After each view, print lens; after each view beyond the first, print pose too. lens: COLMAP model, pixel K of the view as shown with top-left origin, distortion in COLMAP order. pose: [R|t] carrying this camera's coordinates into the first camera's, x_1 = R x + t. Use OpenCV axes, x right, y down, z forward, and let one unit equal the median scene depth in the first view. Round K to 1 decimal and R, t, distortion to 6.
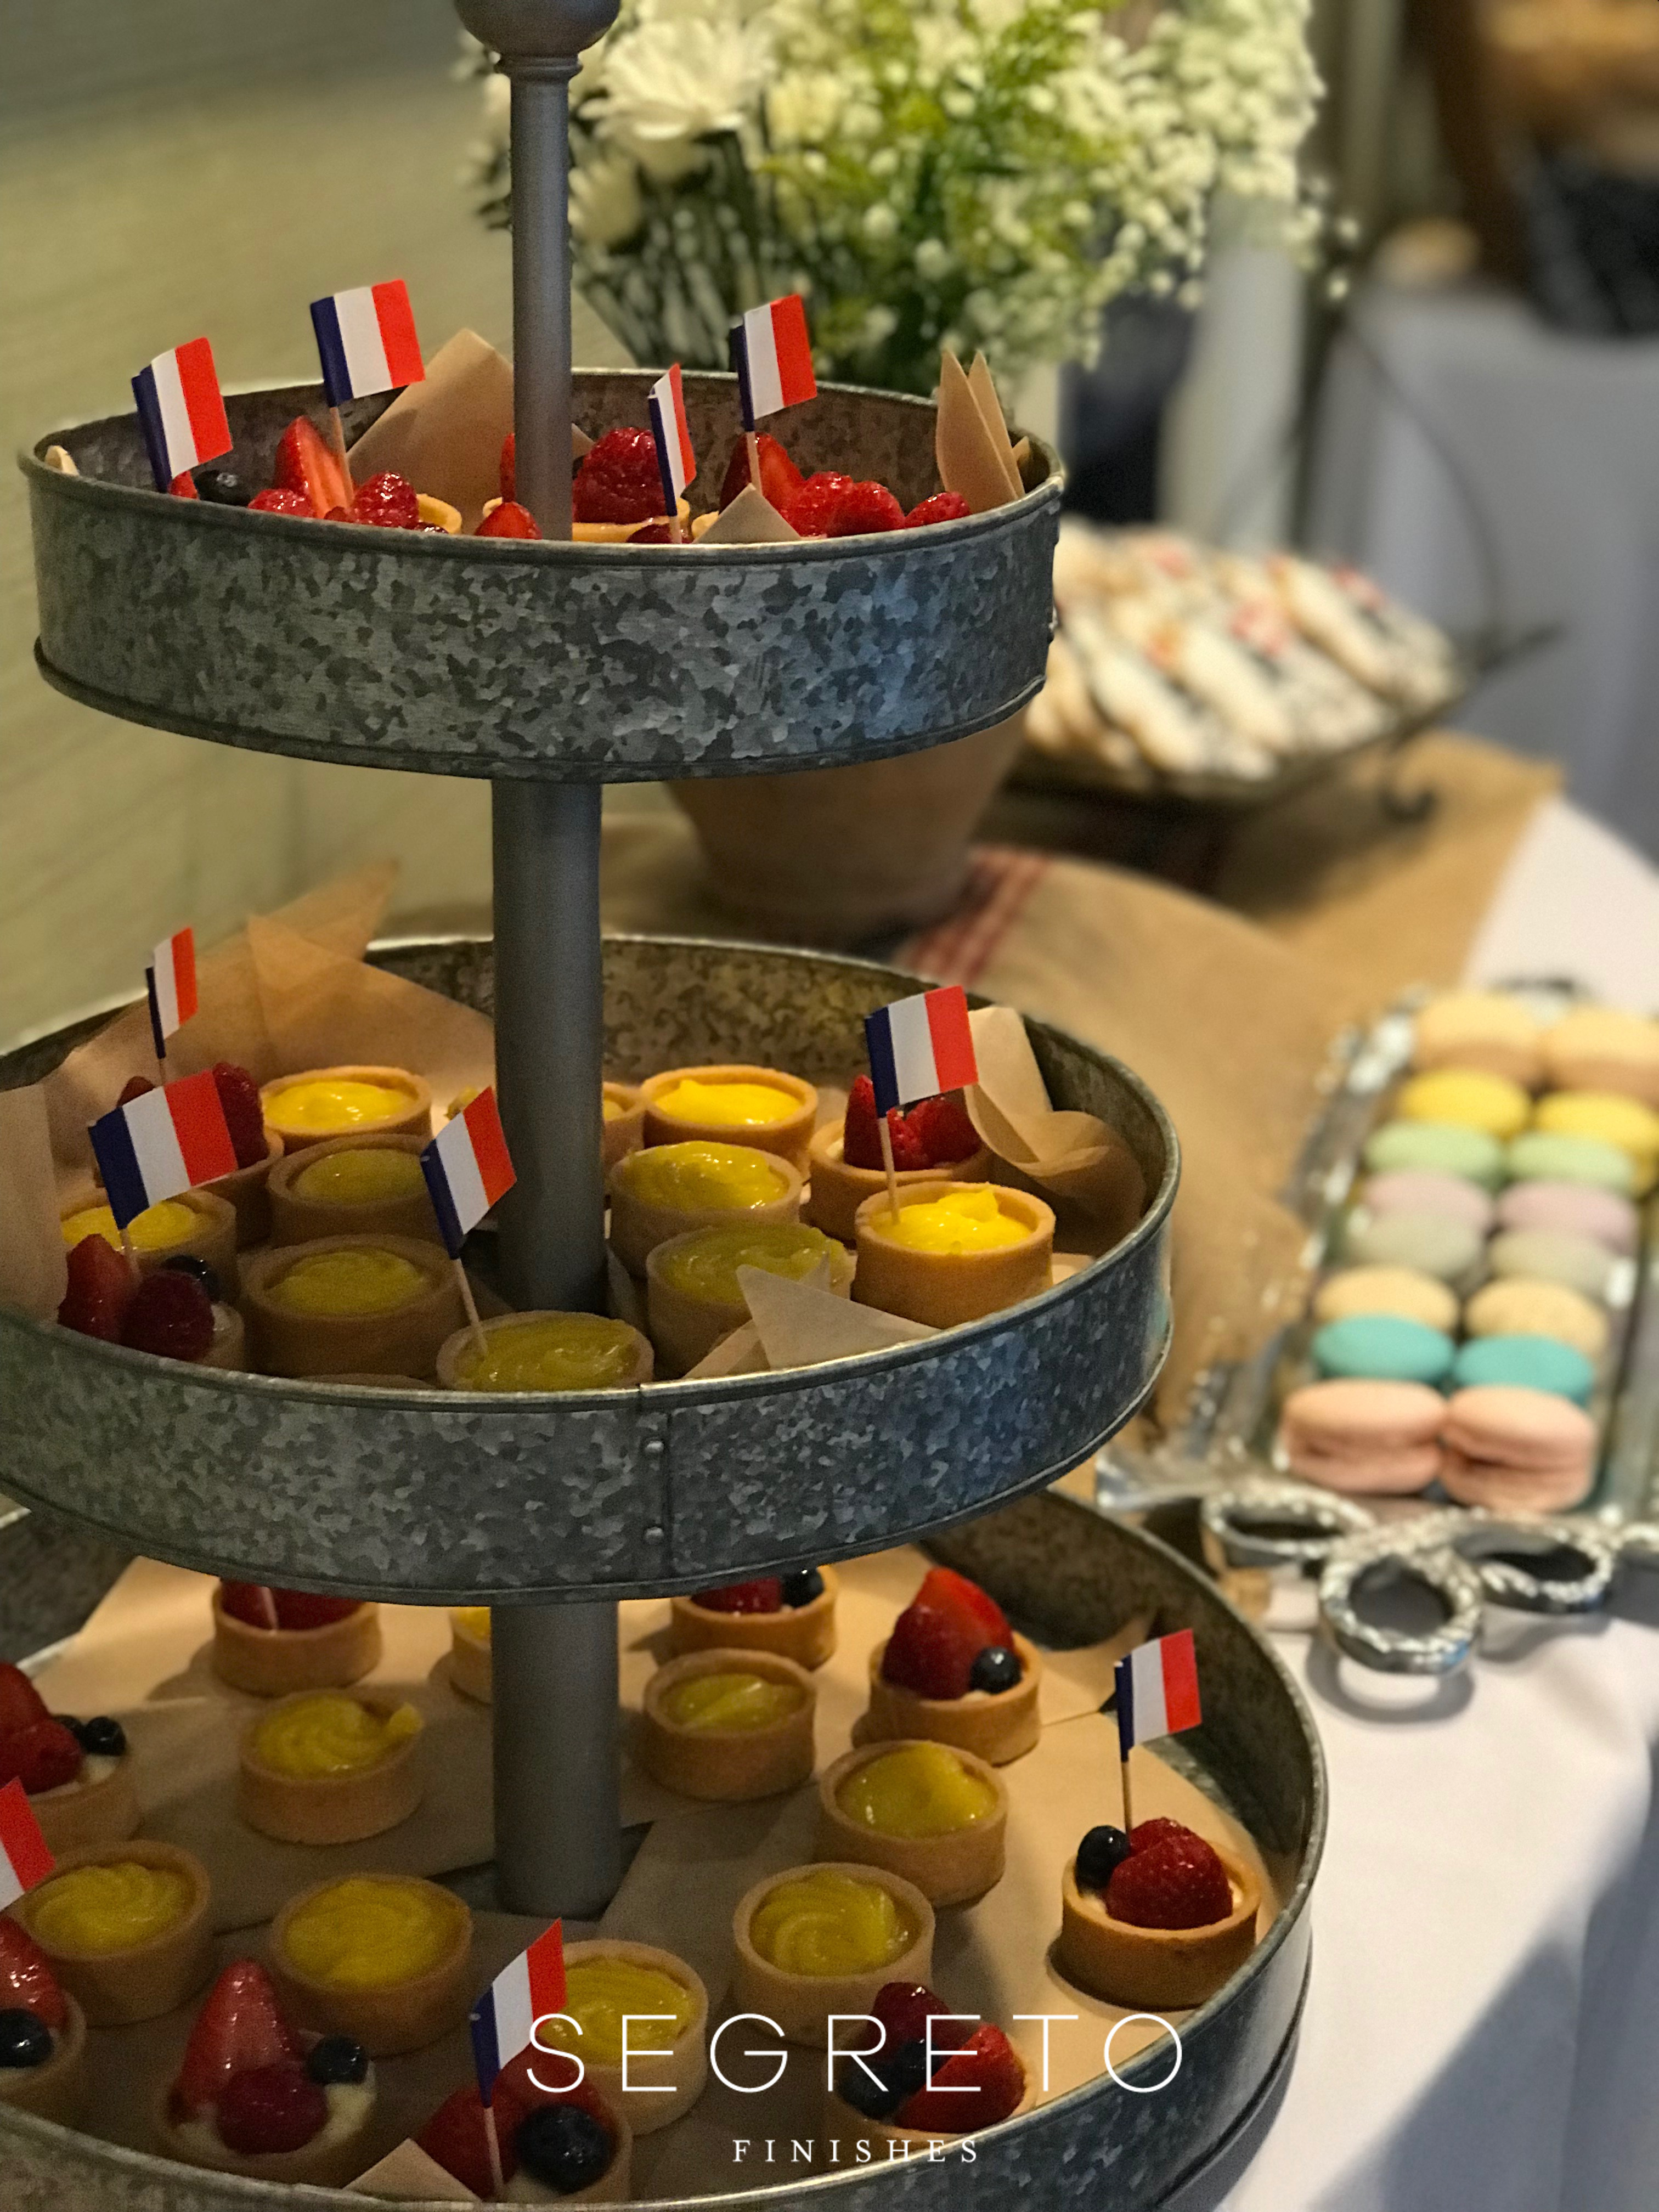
lens RADIAL K [[3678.3, 0, 818.2], [0, 3678.3, 1099.0], [0, 0, 1]] dist [0.005324, 0.000000]
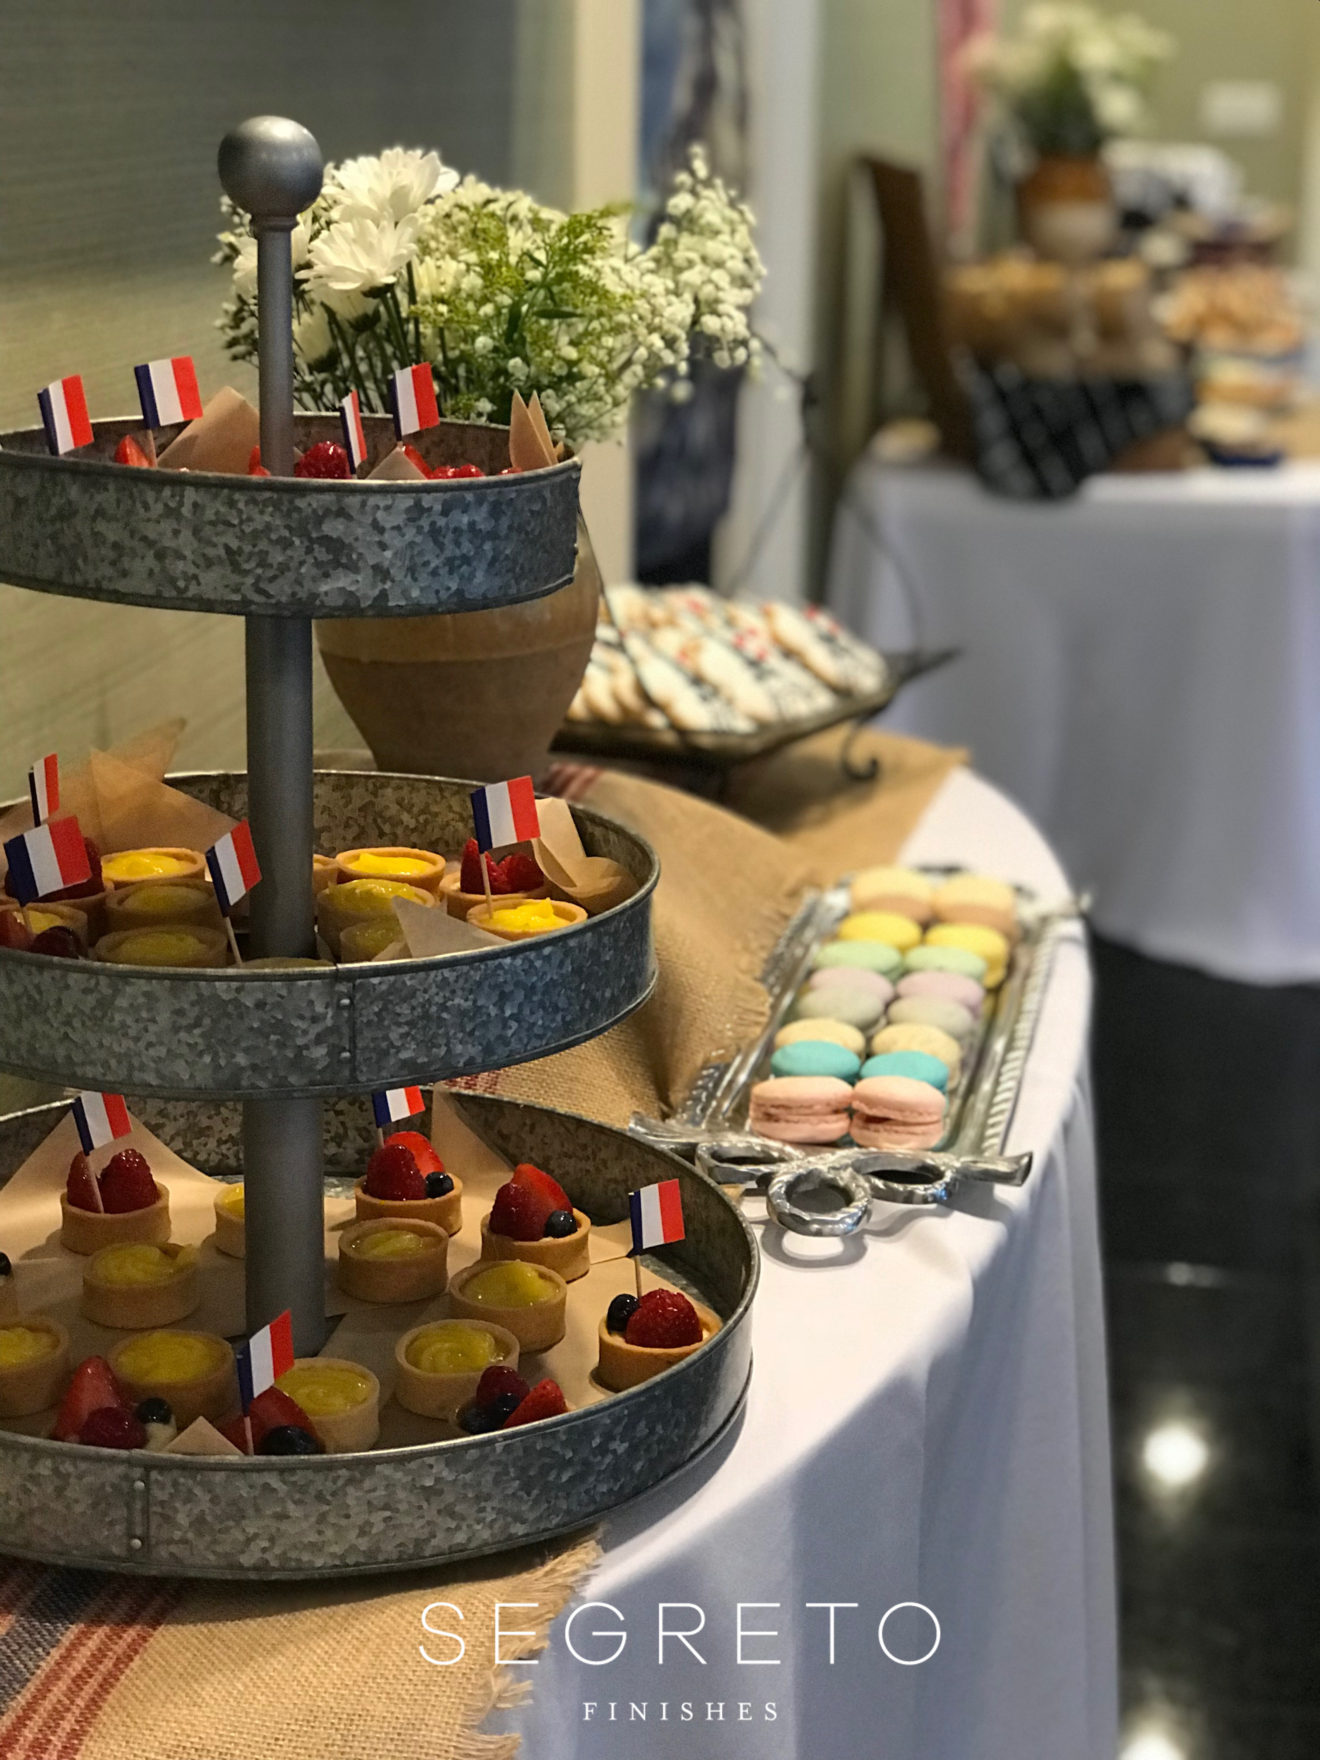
lens RADIAL K [[2926.7, 0, 665.9], [0, 2926.7, 886.5], [0, 0, 1]] dist [0.005324, 0.000000]
pose [[0.997815, -0.008357, 0.065541, 0.012455], [0.013941, 0.996266, -0.085201, 0.125001], [-0.064584, 0.085929, 0.994206, -0.294312]]
